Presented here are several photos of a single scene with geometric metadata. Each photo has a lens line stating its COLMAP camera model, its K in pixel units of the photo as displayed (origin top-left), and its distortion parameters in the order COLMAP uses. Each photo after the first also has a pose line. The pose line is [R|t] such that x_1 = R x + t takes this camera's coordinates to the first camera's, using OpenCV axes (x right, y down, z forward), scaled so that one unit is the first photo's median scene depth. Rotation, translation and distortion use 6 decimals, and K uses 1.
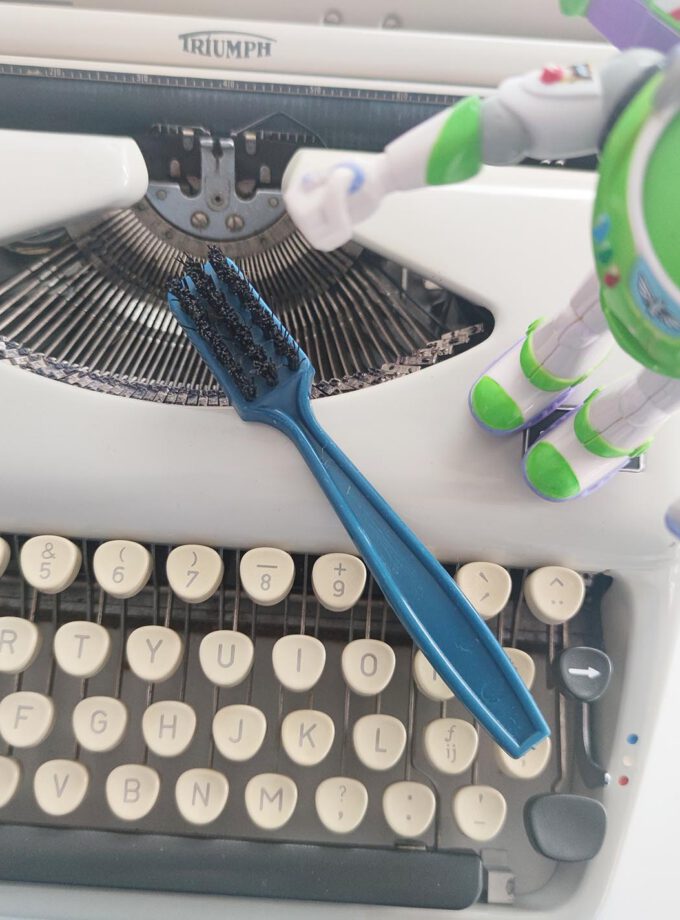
lens RADIAL K [[959.2, 0, 341.5], [0, 959.2, 467.9], [0, 0, 1]] dist [-0.029658, 0.000000]
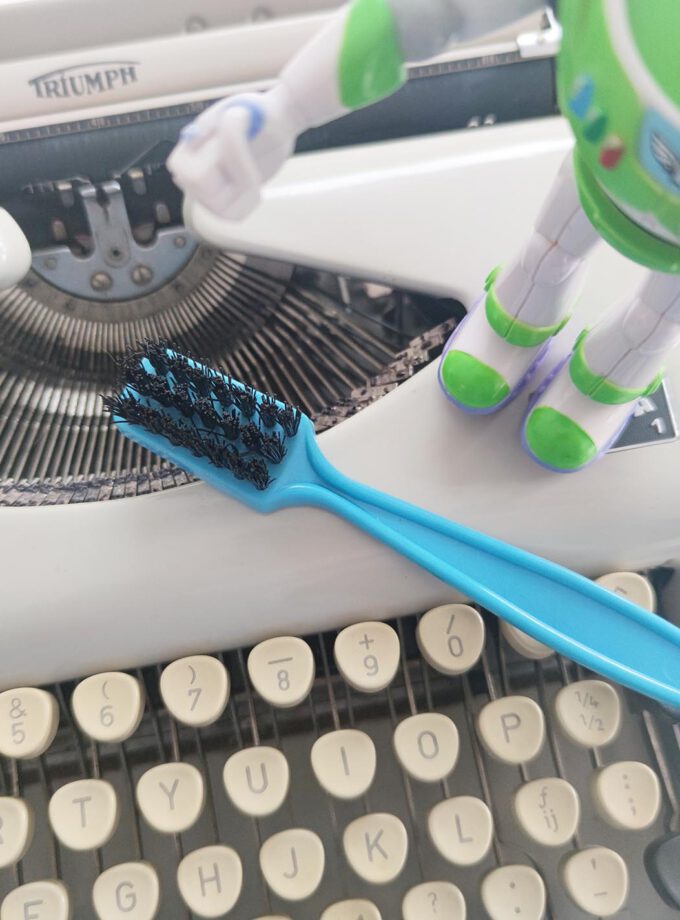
lens RADIAL K [[959.2, 0, 331.1], [0, 959.2, 454.3], [0, 0, 1]] dist [-0.029658, 0.000000]
pose [[0.968856, -0.241959, 0.052663, -0.032975], [0.244328, 0.968675, -0.044412, -0.020348], [-0.040268, 0.055896, 0.997624, 0.150660]]
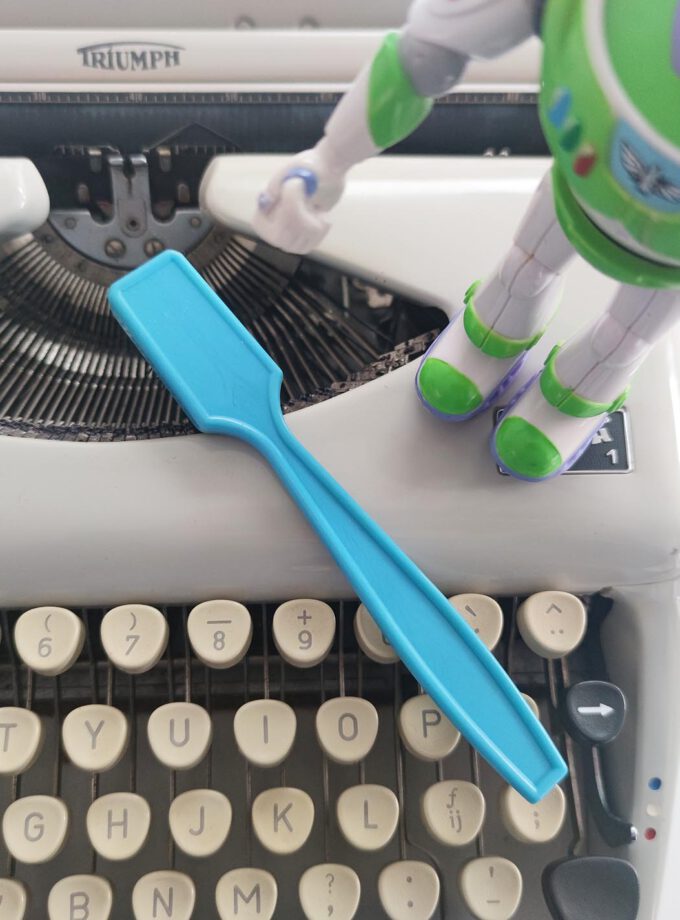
lens RADIAL K [[959.2, 0, 333.6], [0, 959.2, 464.4], [0, 0, 1]] dist [-0.029658, 0.000000]
pose [[0.994961, -0.084807, 0.053475, -0.009144], [0.088985, 0.992709, -0.081308, 0.038674], [-0.046190, 0.085657, 0.995253, 0.120701]]
